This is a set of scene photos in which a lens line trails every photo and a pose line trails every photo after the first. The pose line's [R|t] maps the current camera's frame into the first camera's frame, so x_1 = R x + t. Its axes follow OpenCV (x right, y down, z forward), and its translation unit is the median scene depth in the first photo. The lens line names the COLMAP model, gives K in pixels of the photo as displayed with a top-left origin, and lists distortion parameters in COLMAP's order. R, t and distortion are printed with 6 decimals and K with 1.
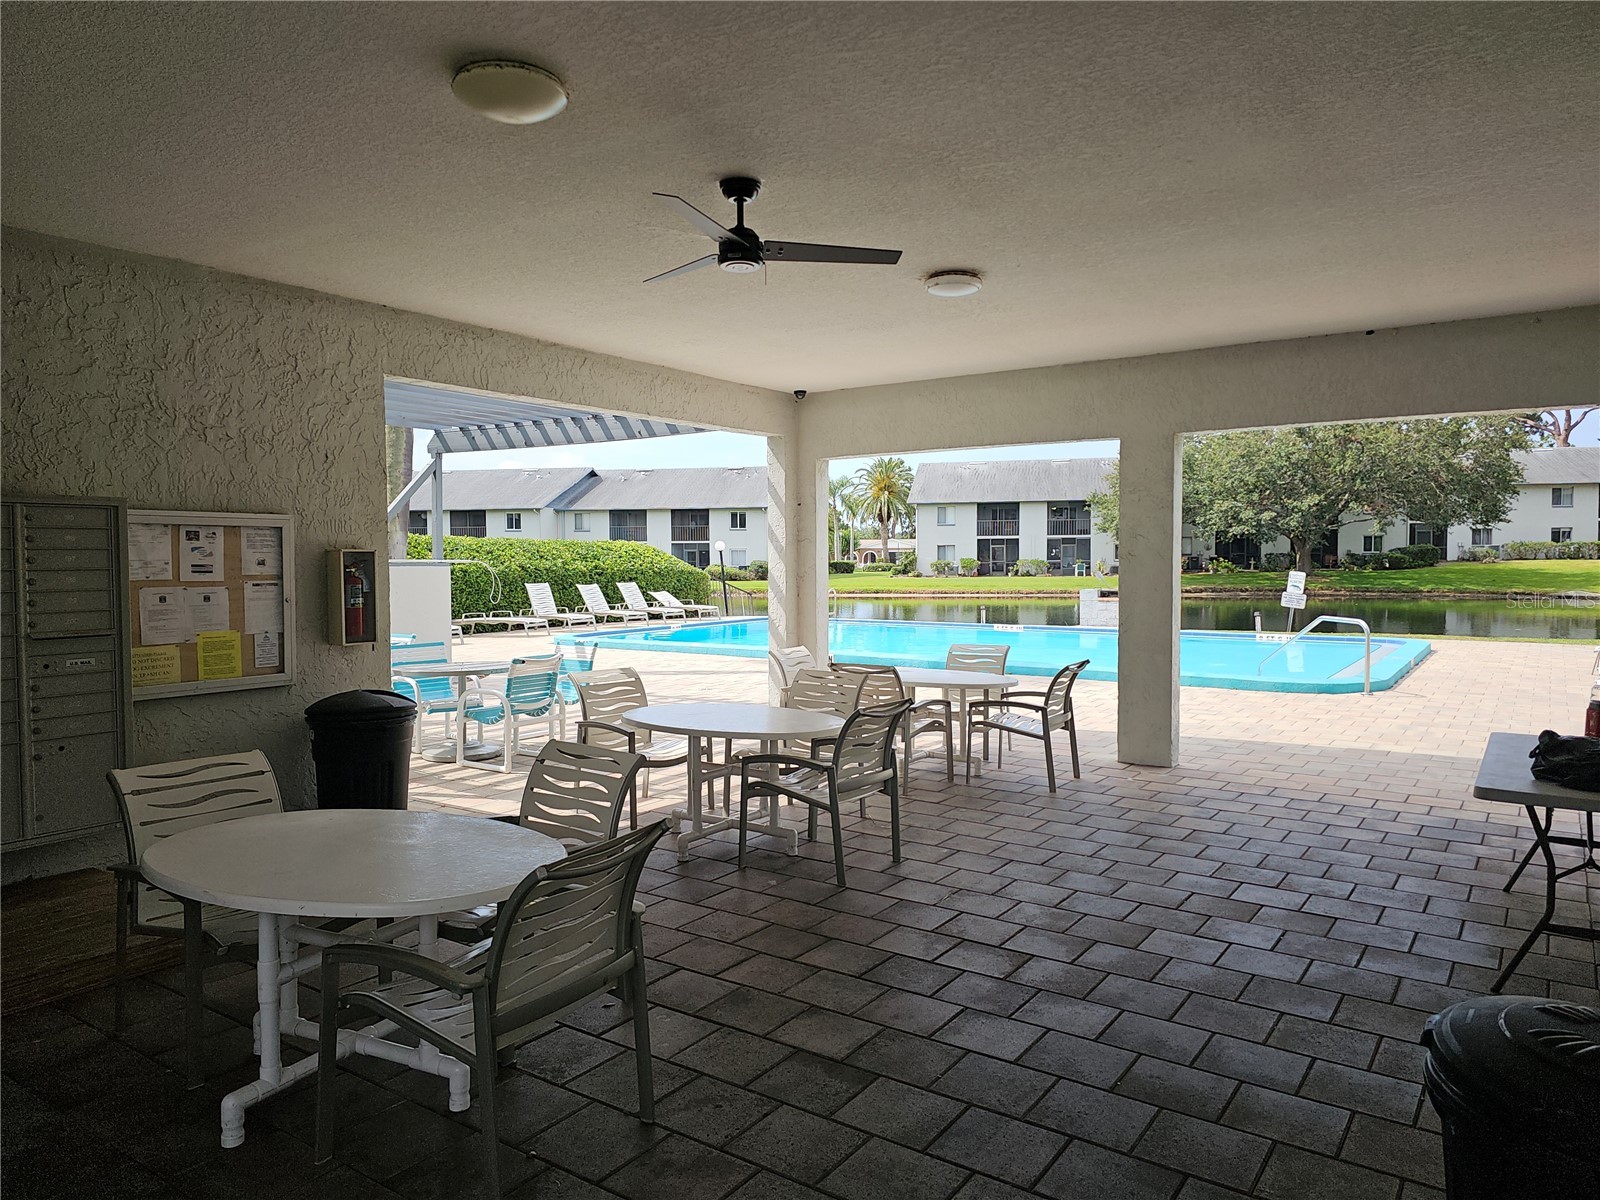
lens RADIAL K [[1069.9, 0, 789.6], [0, 1069.9, 603.3], [0, 0, 1]] dist [0.043655, -0.001376]
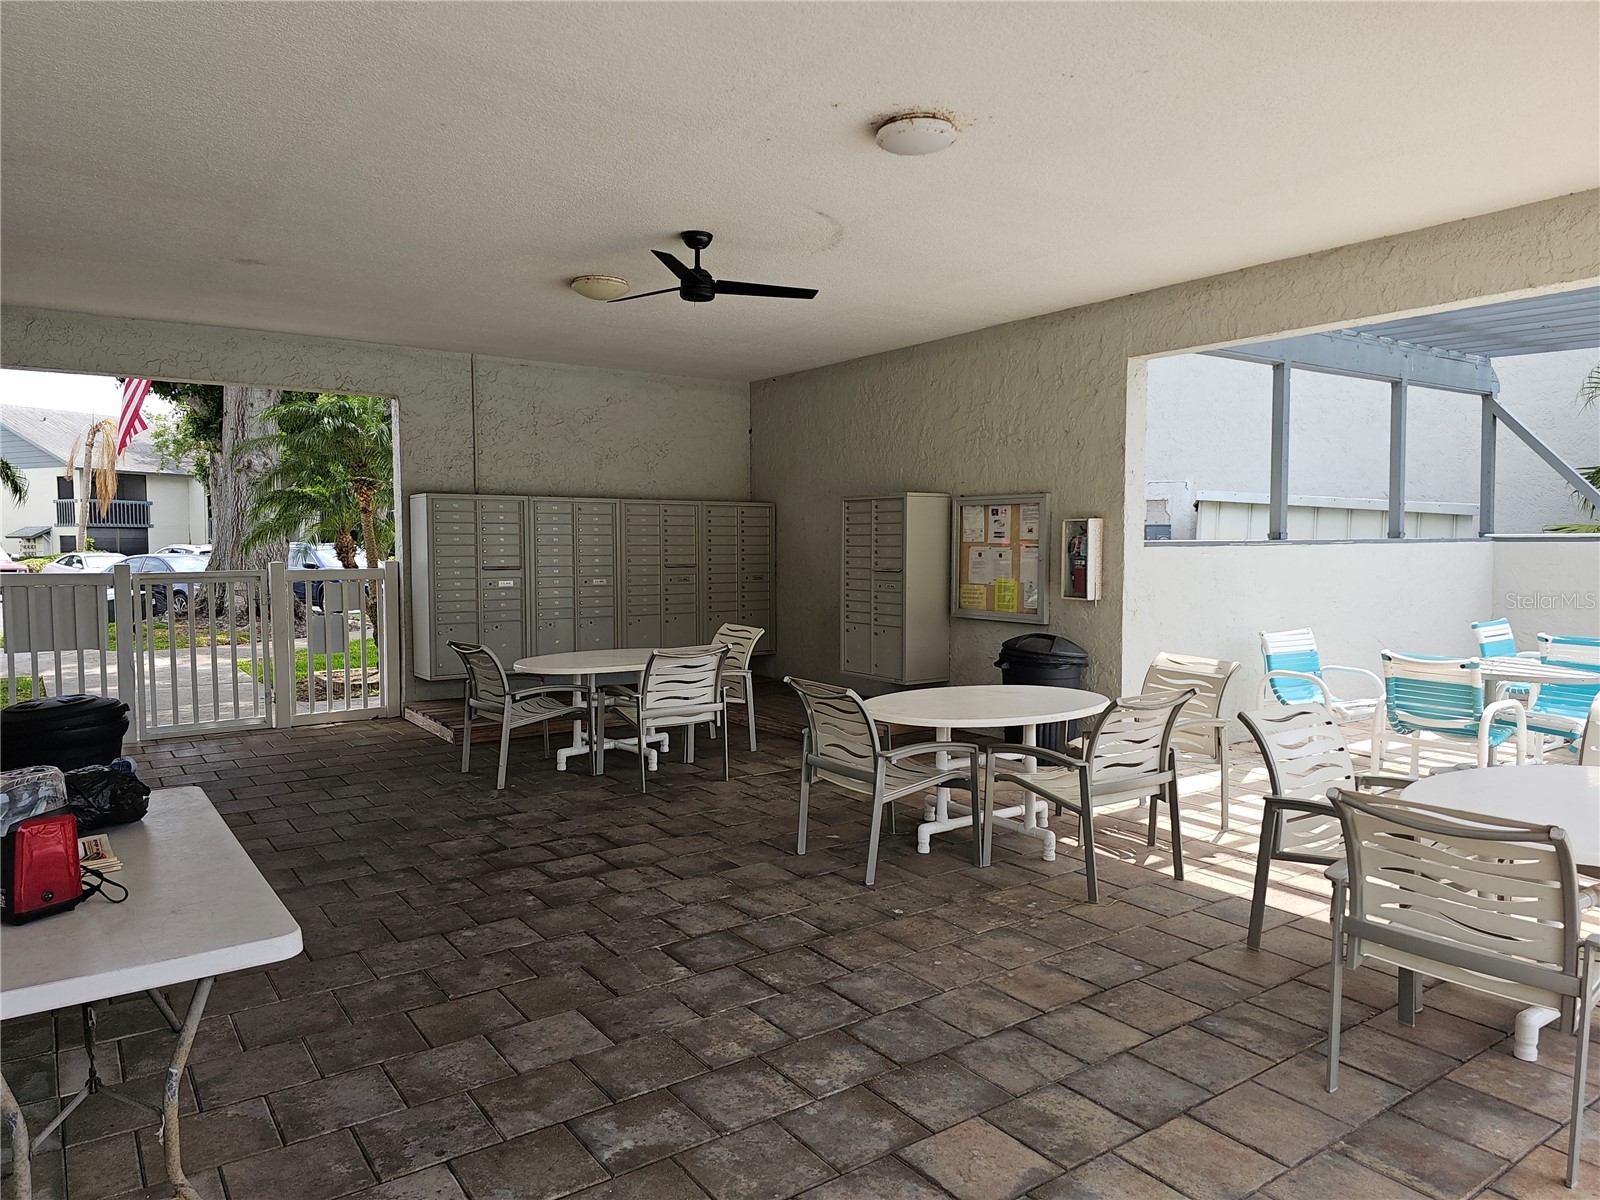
lens RADIAL K [[1069.9, 0, 789.6], [0, 1069.9, 603.3], [0, 0, 1]] dist [0.043655, -0.001376]
pose [[-0.338749, 0.061837, -0.938842, 1.139337], [-0.038680, 0.996079, 0.079563, -0.055062], [0.940081, 0.063266, -0.335029, 1.537868]]
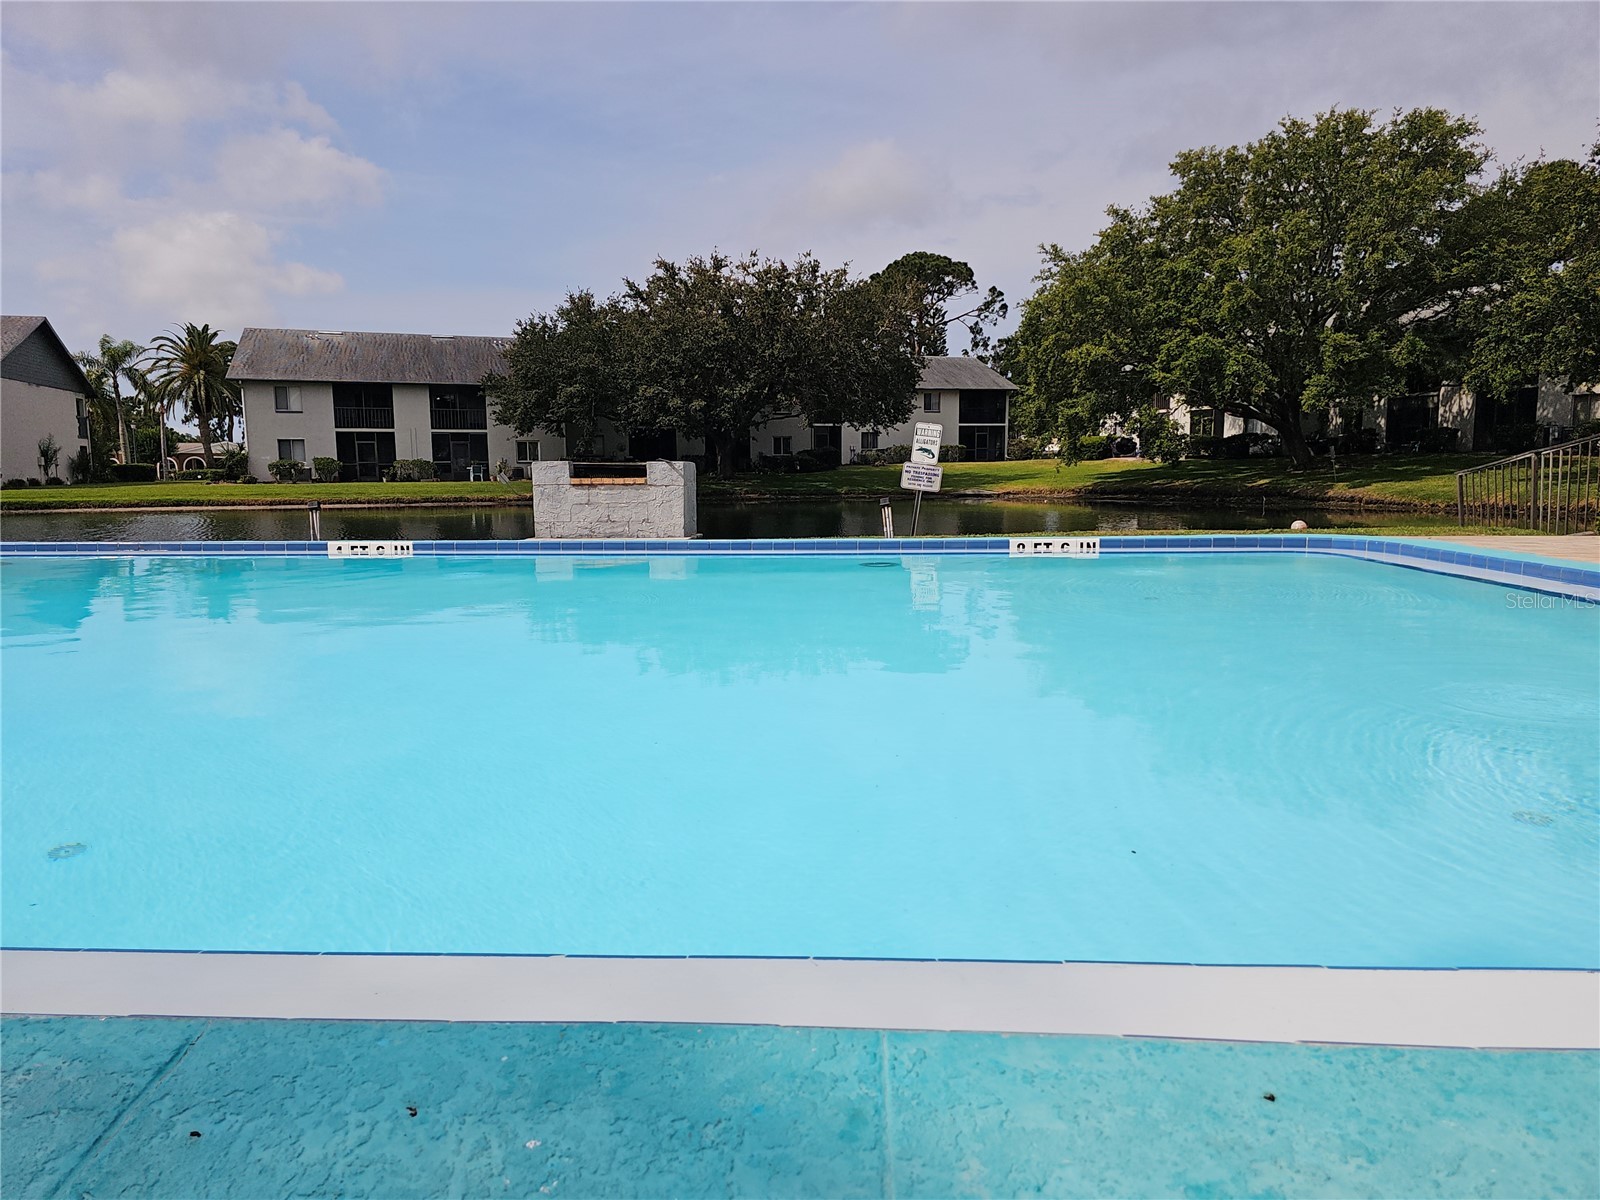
lens RADIAL K [[1069.9, 0, 789.6], [0, 1069.9, 603.3], [0, 0, 1]] dist [0.043655, -0.001376]
pose [[0.847783, -0.064712, 0.526380, 0.038895], [0.024272, 0.996222, 0.083380, 0.004535], [-0.529787, -0.057911, 0.846151, 0.185047]]
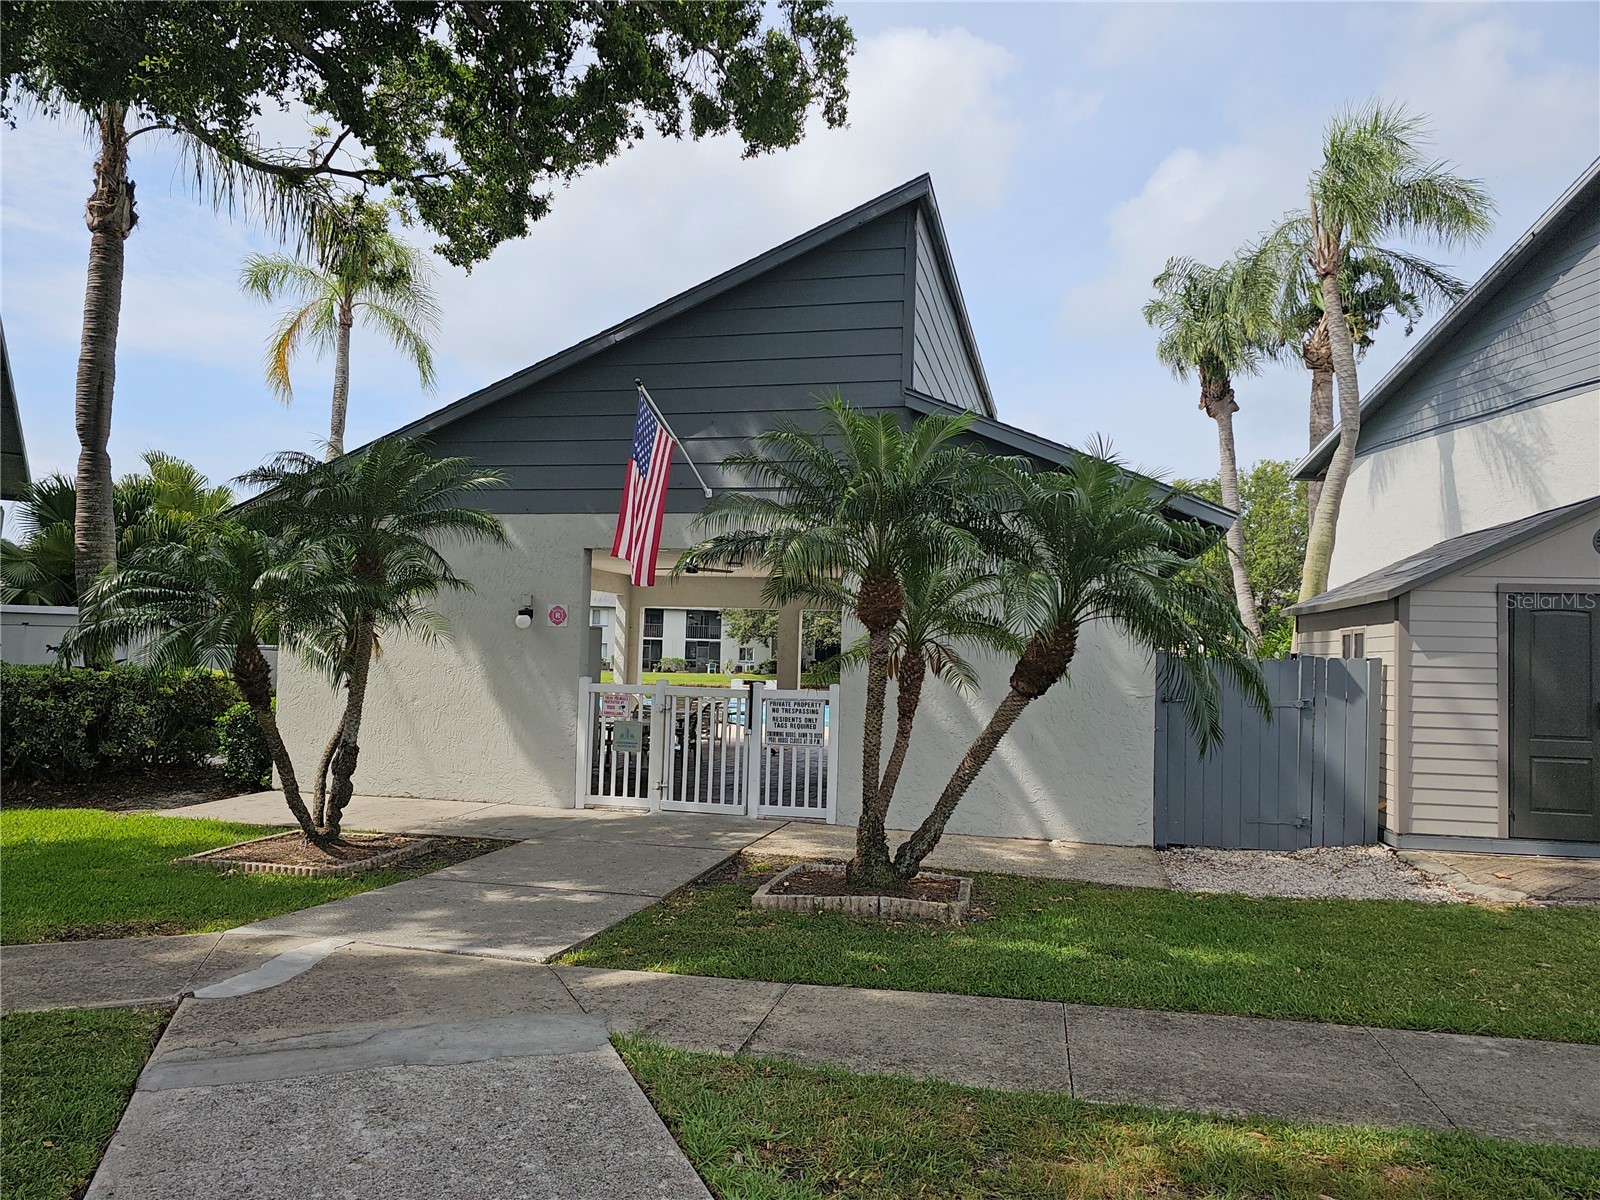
lens RADIAL K [[1069.9, 0, 789.6], [0, 1069.9, 603.3], [0, 0, 1]] dist [0.043655, -0.001376]
pose [[0.938304, 0.049505, 0.342249, -0.060622], [-0.018330, 0.995429, -0.093730, 0.007271], [-0.345325, 0.081674, 0.934922, -0.155118]]
